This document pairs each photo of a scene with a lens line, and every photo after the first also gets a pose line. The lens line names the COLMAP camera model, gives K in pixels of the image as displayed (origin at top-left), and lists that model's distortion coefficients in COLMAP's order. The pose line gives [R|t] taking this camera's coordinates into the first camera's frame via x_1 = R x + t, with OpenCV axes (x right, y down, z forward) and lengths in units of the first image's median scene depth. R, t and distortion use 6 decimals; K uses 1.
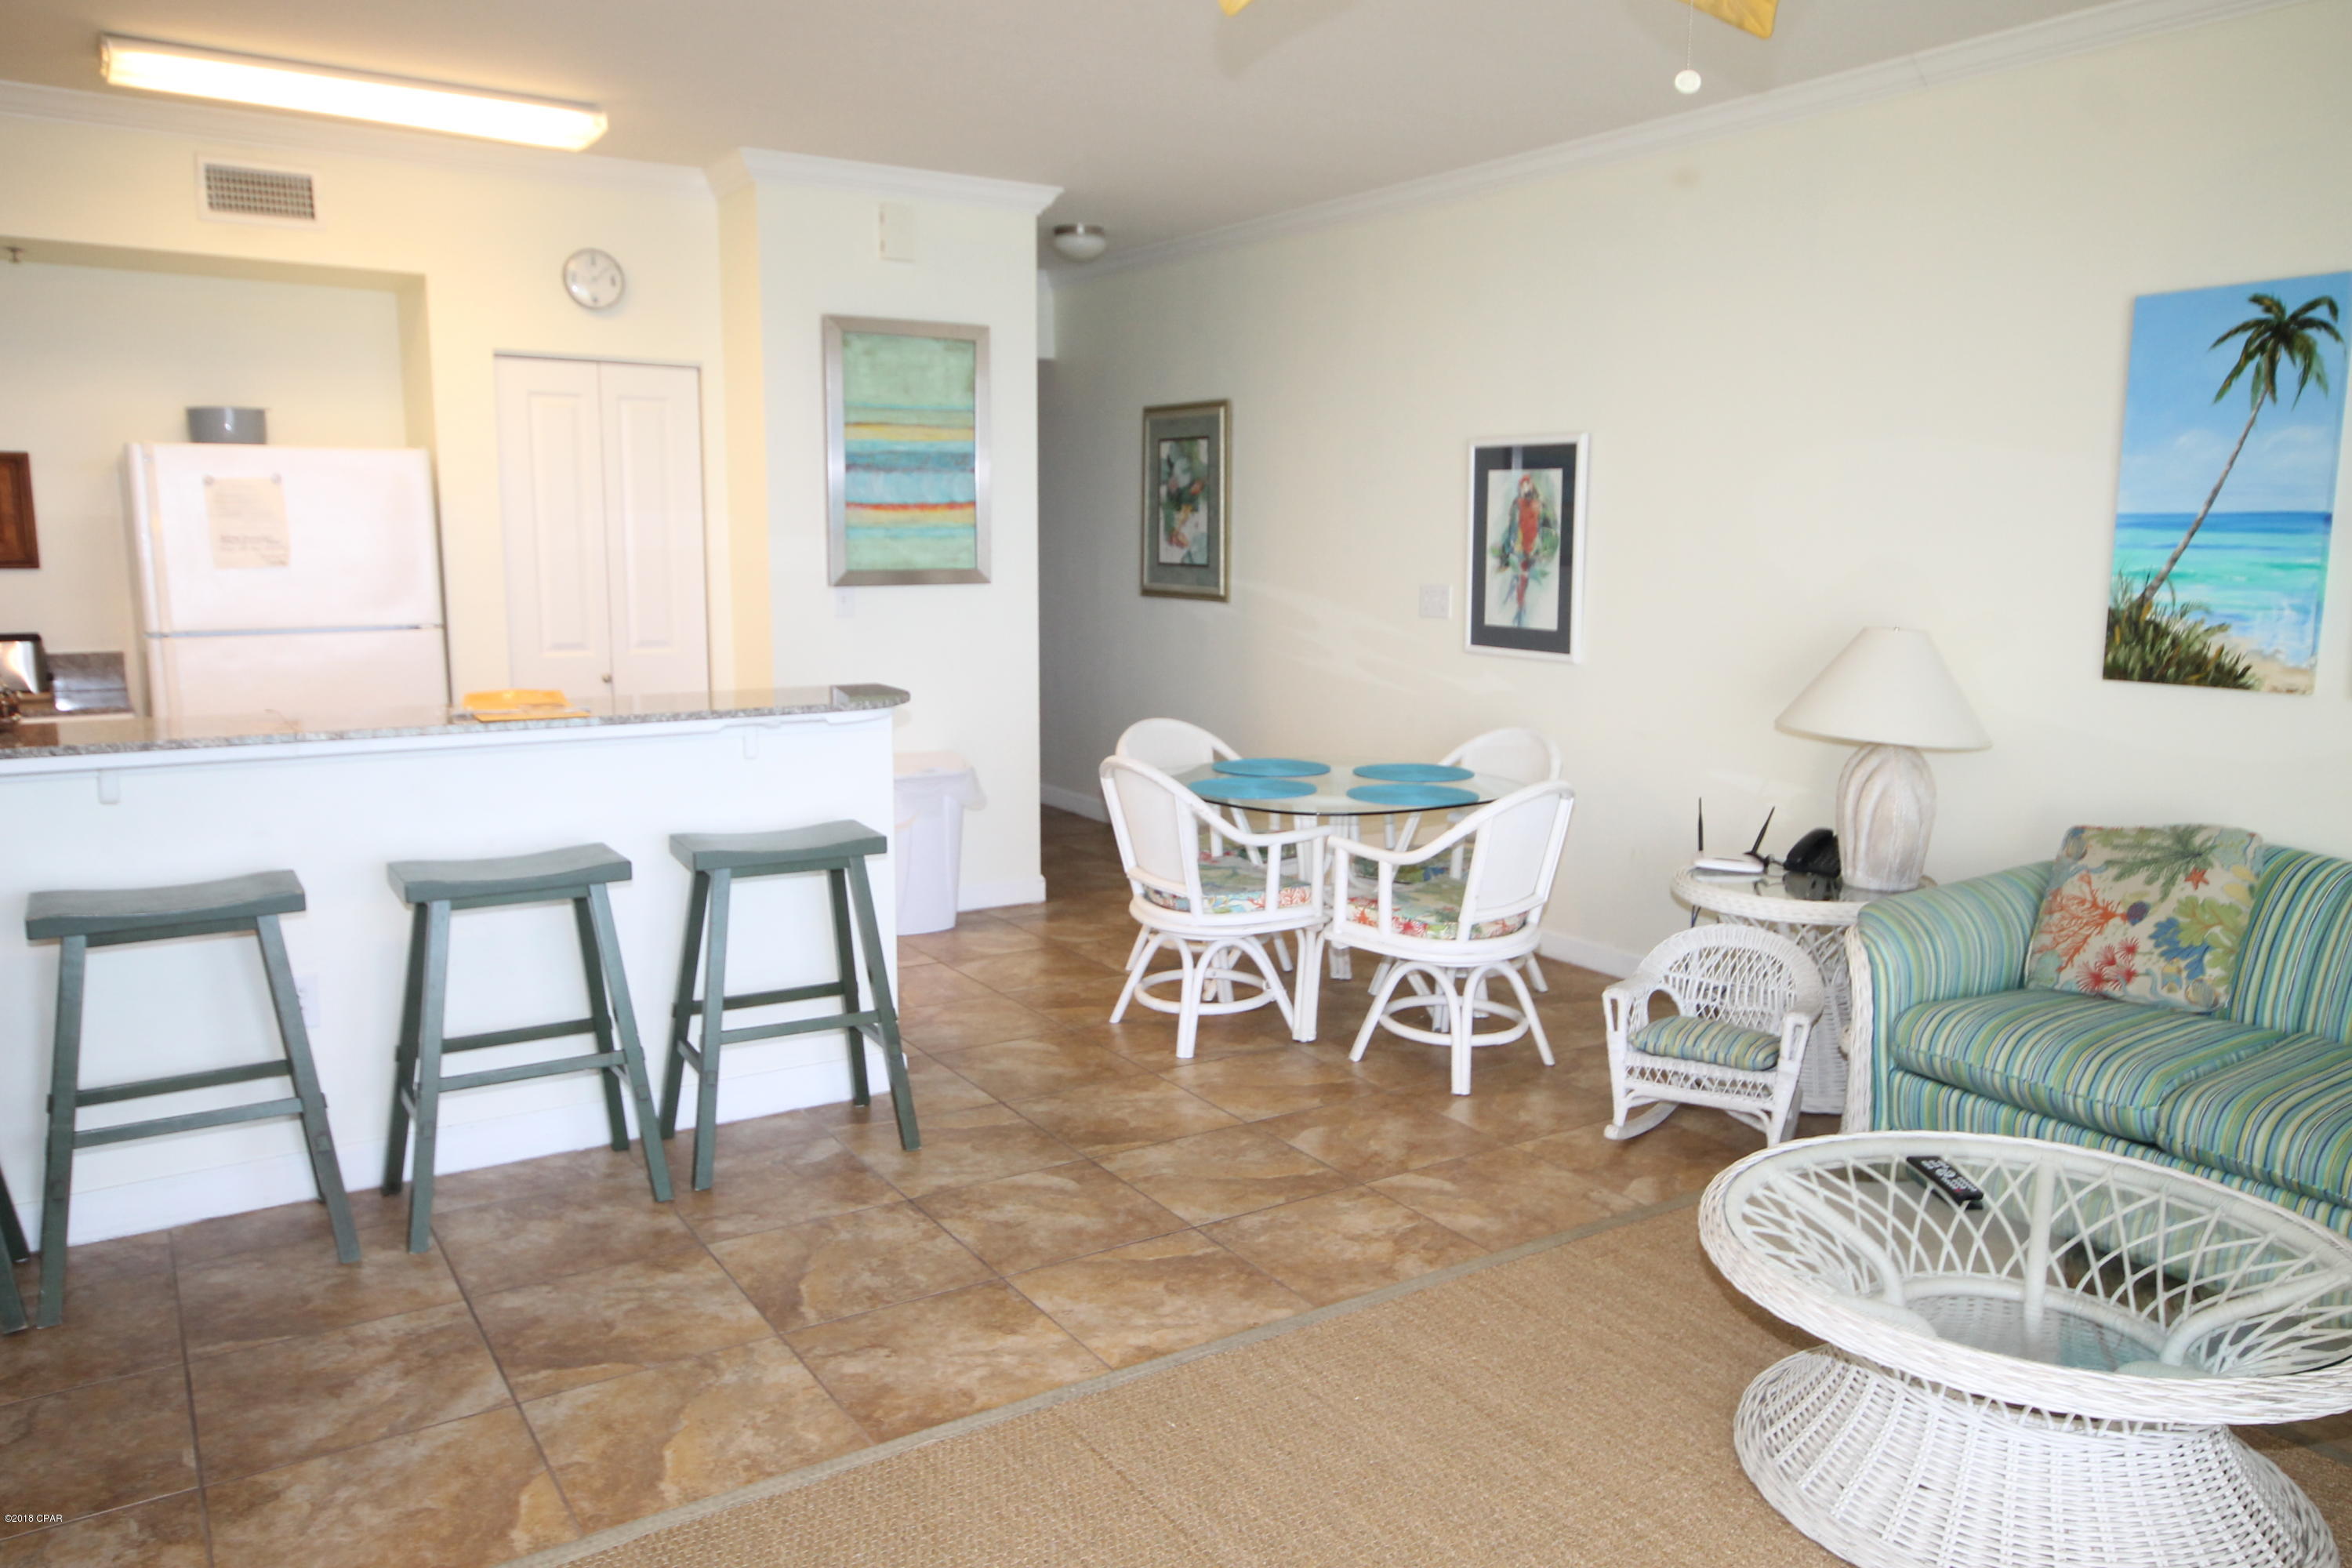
lens RADIAL K [[1701.2, 0, 1196.3], [0, 1701.2, 786.6], [0, 0, 1]] dist [0.004653, 0.028424]
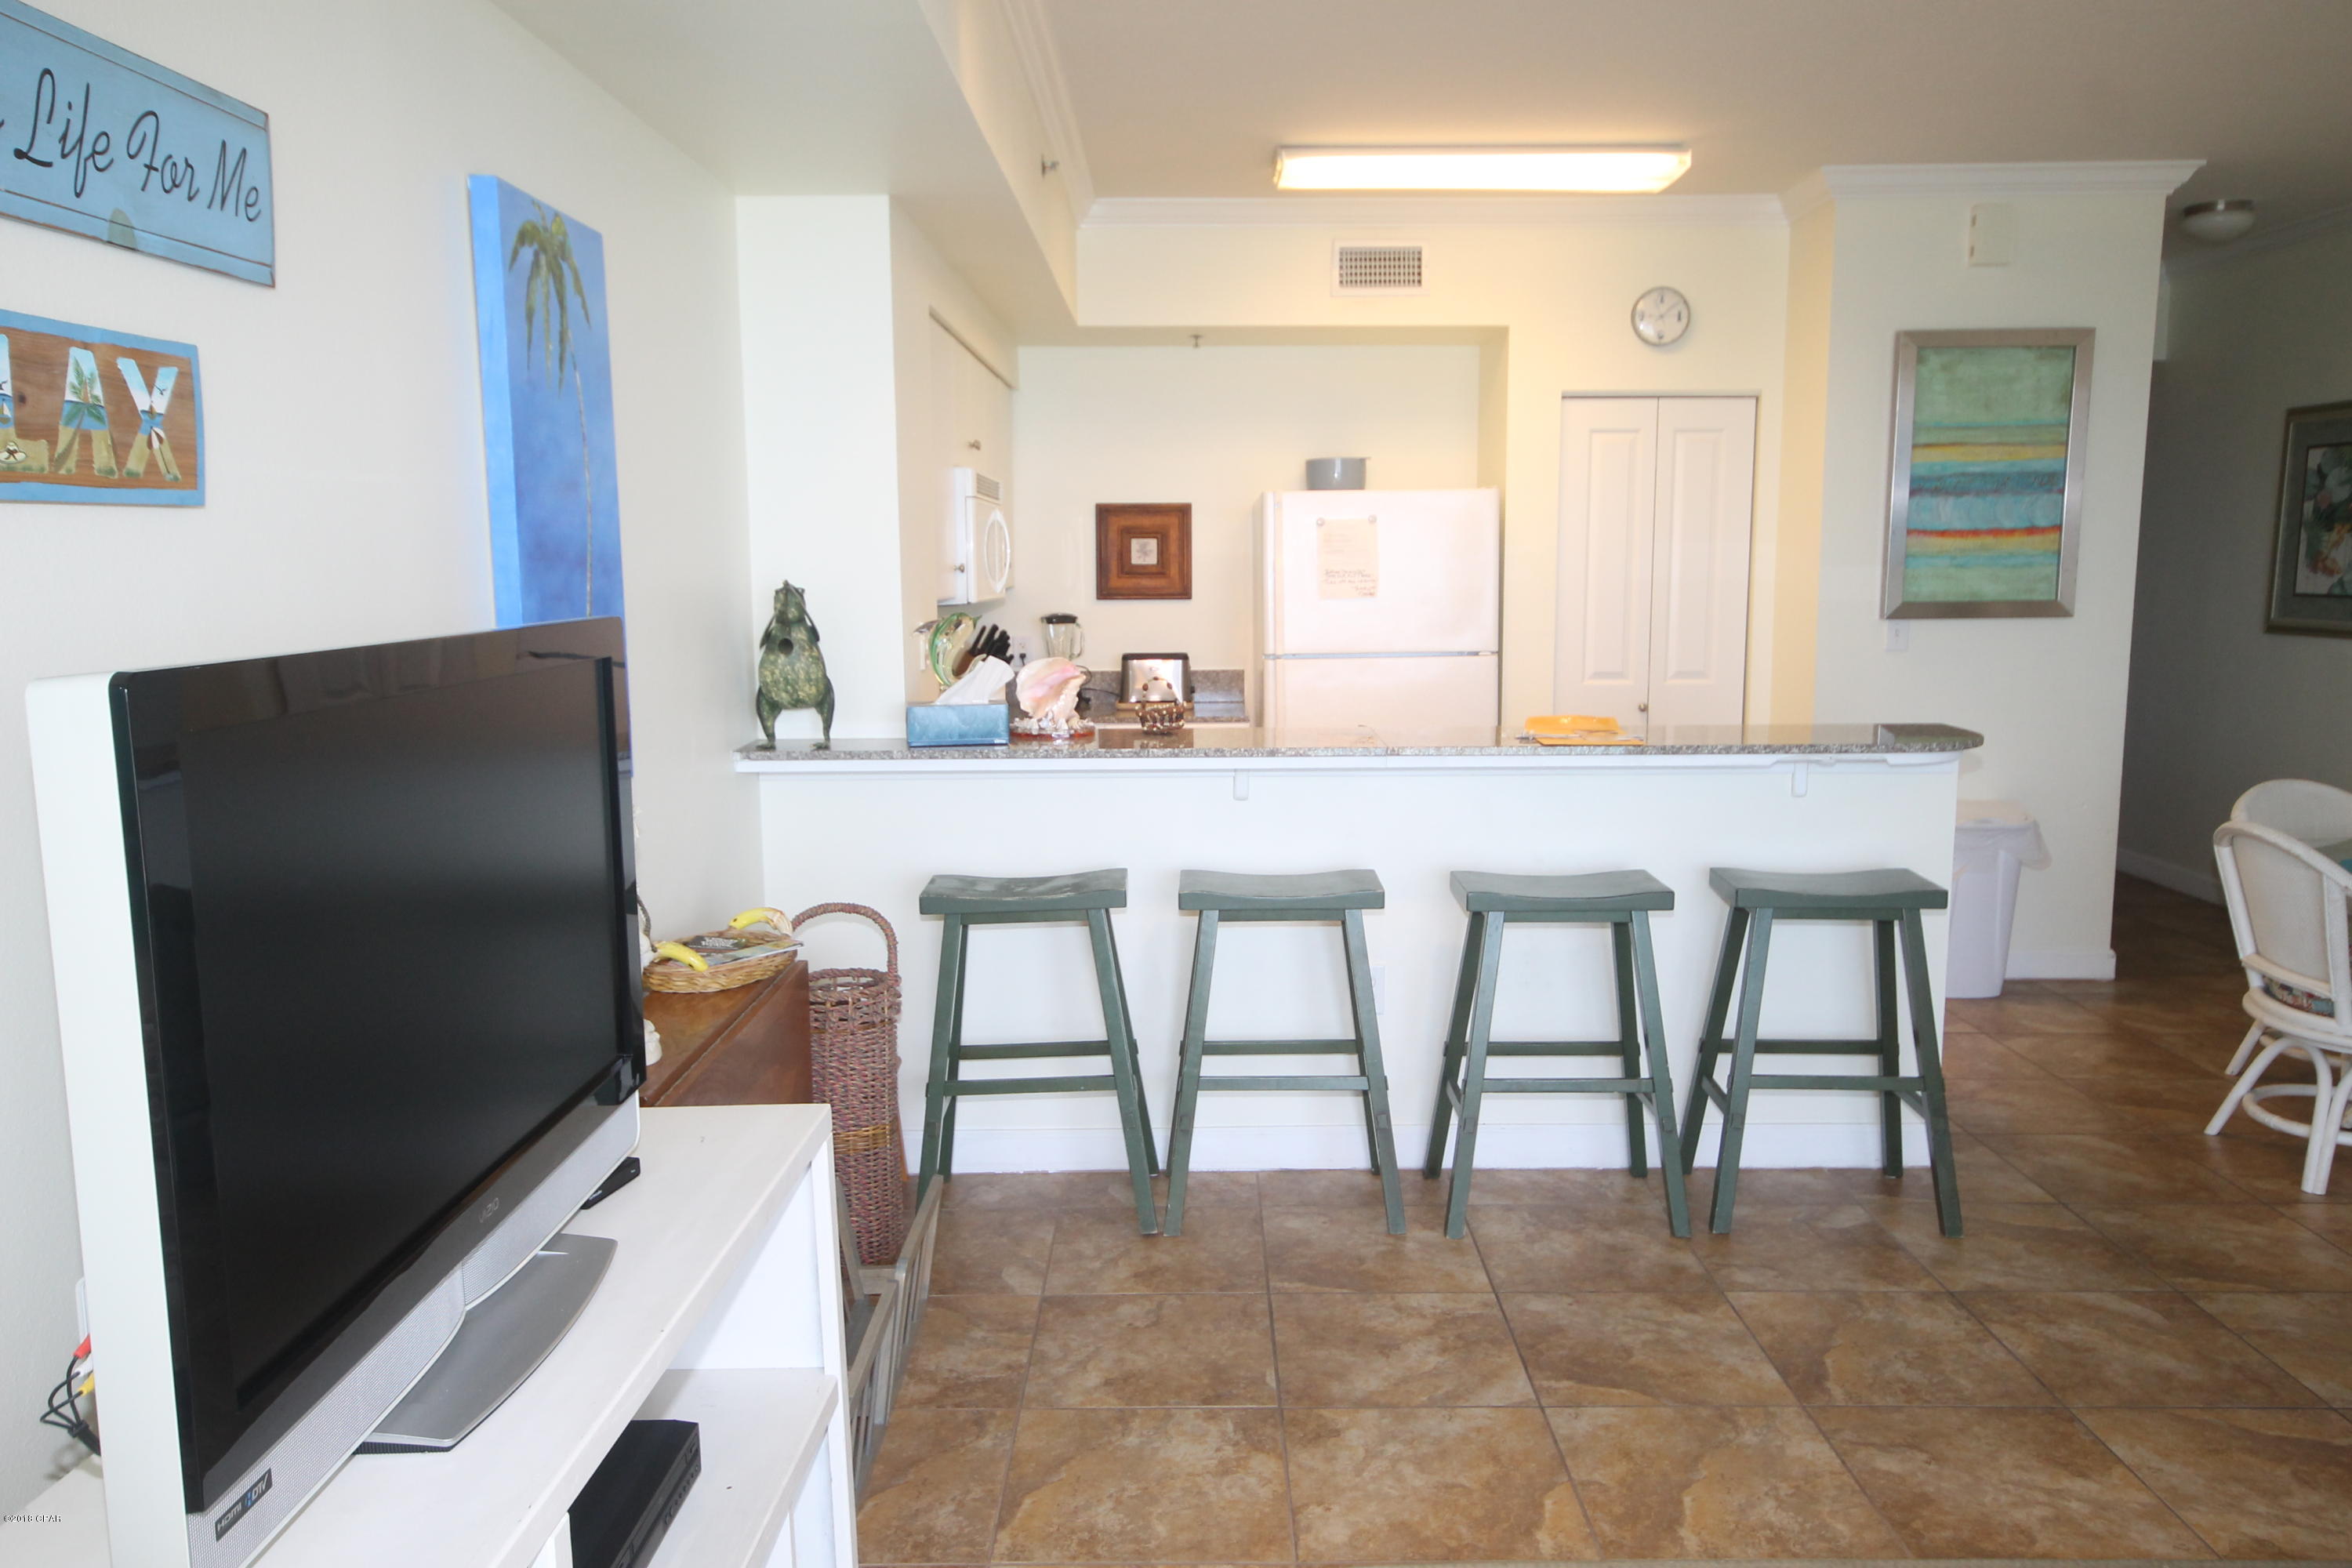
lens RADIAL K [[1701.2, 0, 1196.8], [0, 1701.2, 786.4], [0, 0, 1]] dist [0.004653, 0.028424]
pose [[0.839872, 0.062171, -0.539212, -0.028646], [-0.072190, 0.997388, 0.002555, 0.000058], [0.537962, 0.036780, 0.842166, 0.005540]]
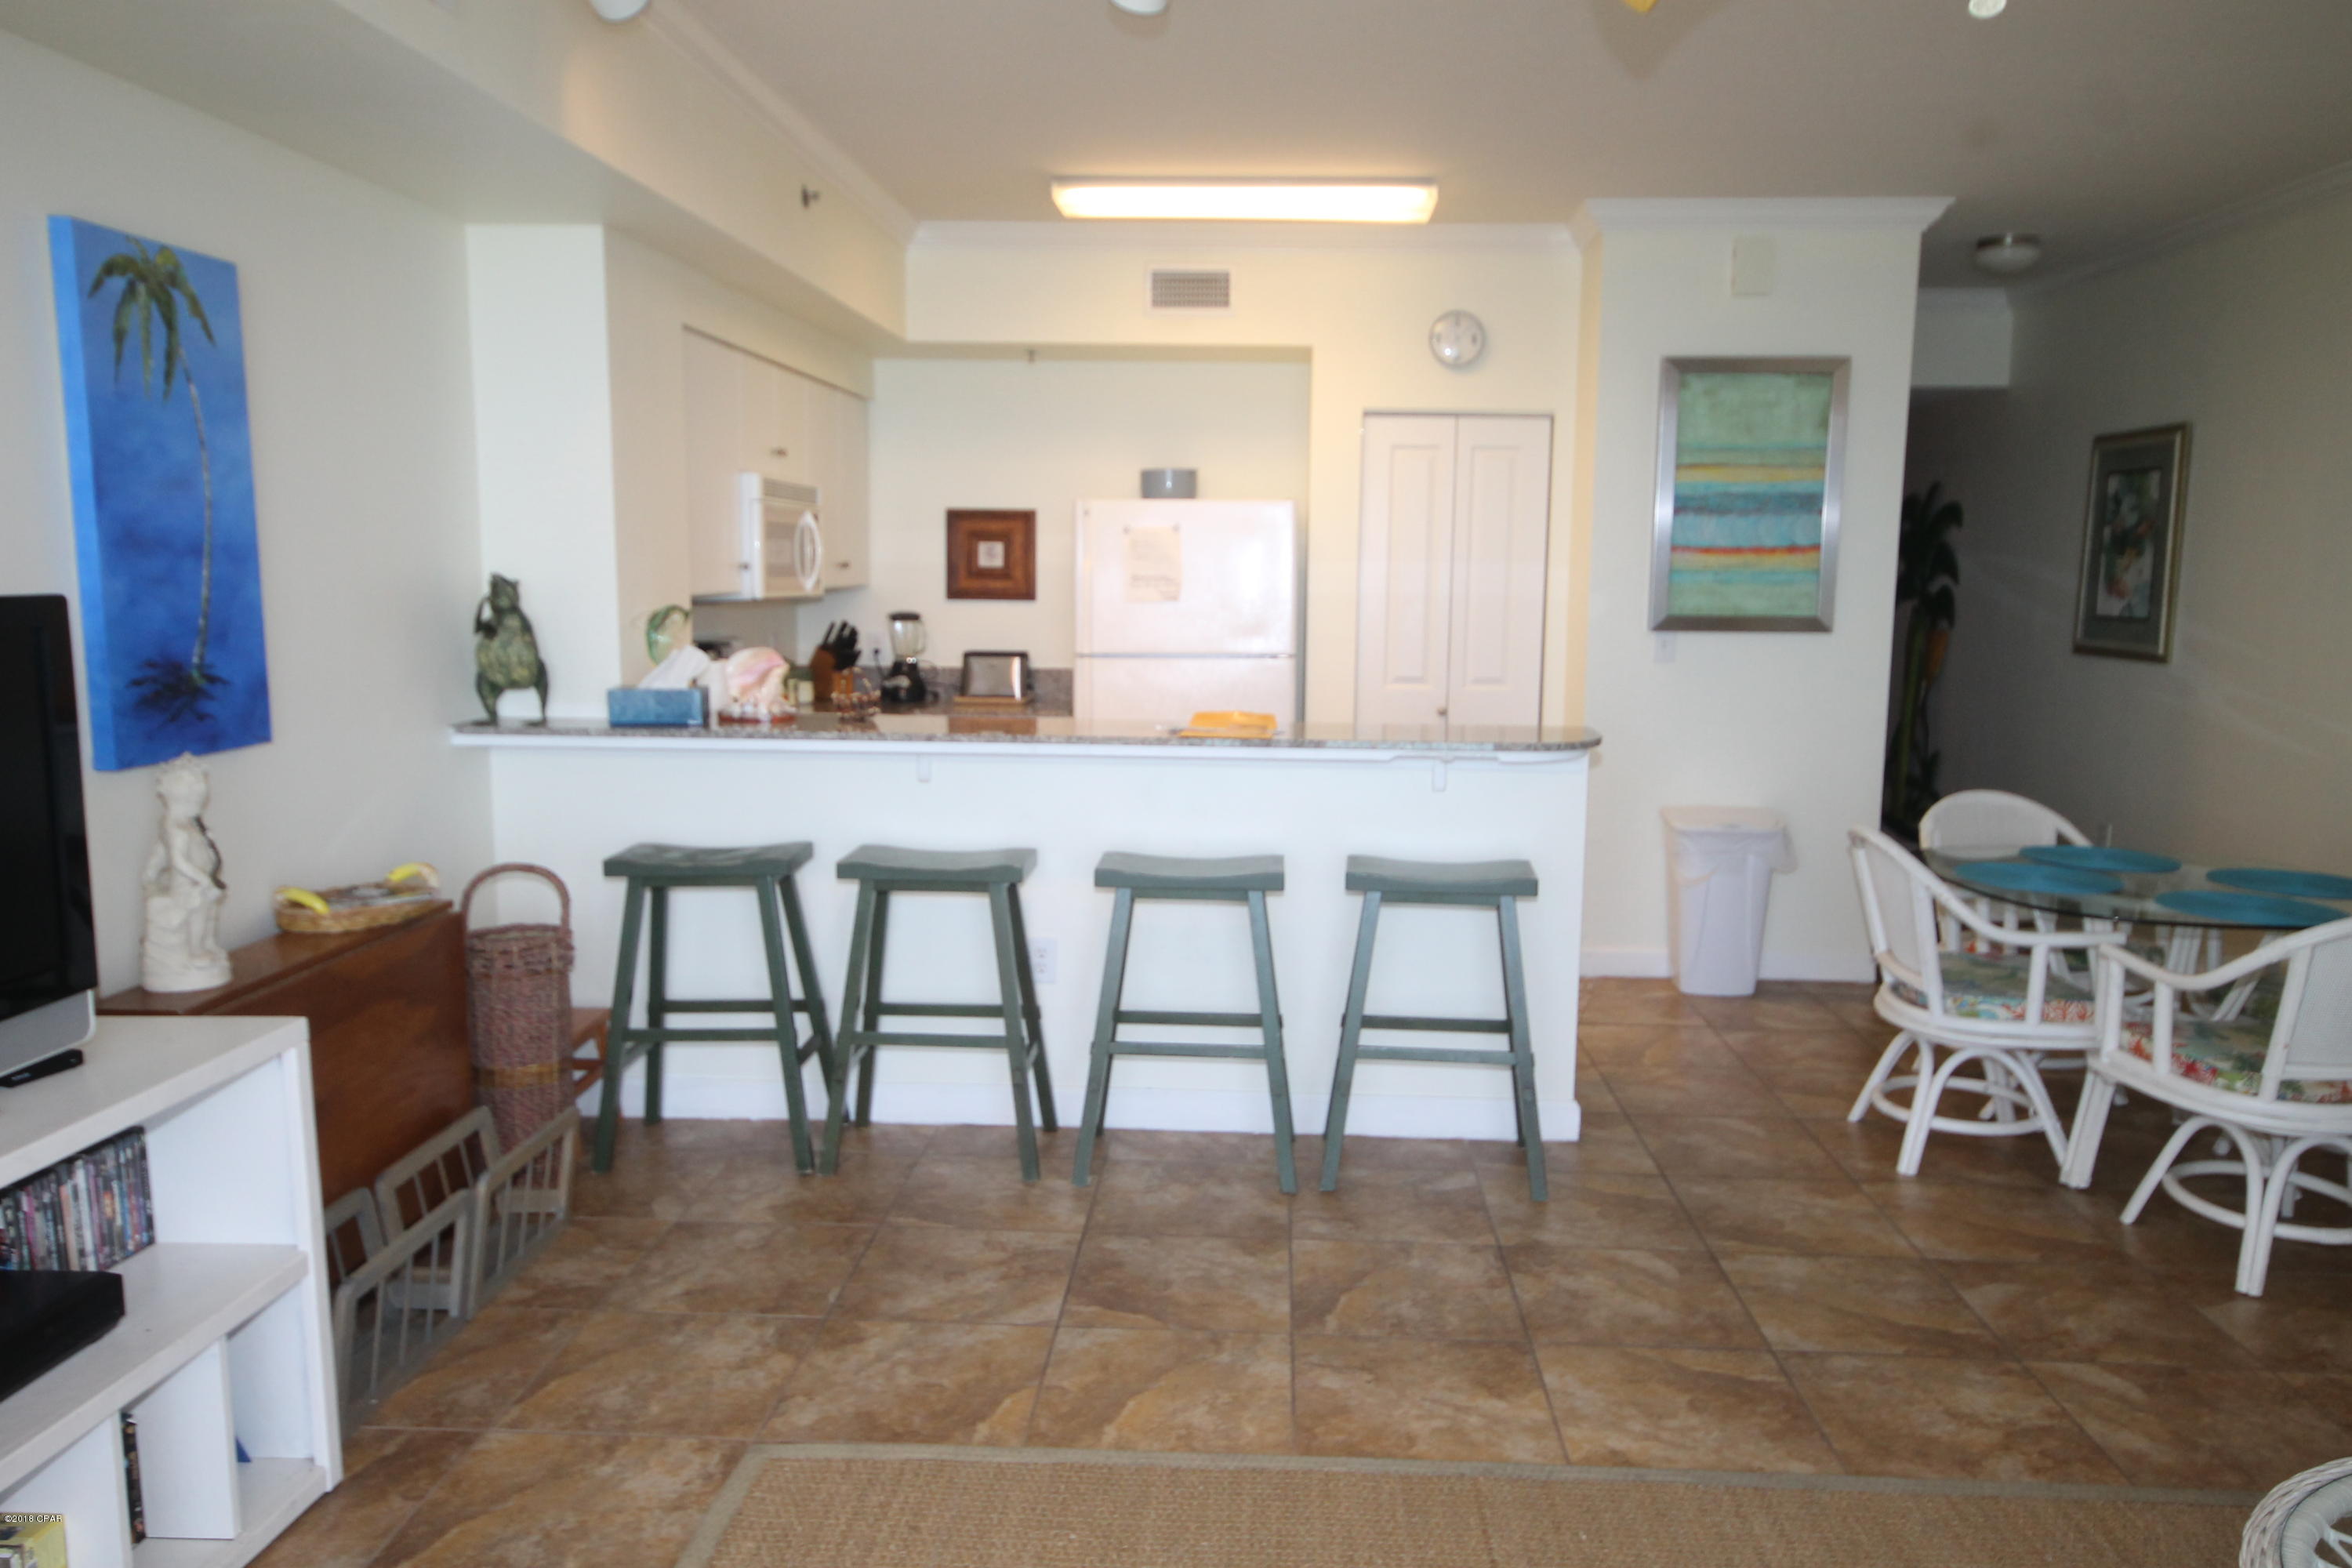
lens RADIAL K [[1701.2, 0, 1198.3], [0, 1701.2, 787.7], [0, 0, 1]] dist [0.004653, 0.028424]
pose [[0.812008, 0.080303, -0.578095, 0.219016], [-0.095836, 0.995390, 0.003655, -0.008373], [0.575724, 0.052435, 0.815961, 0.071994]]
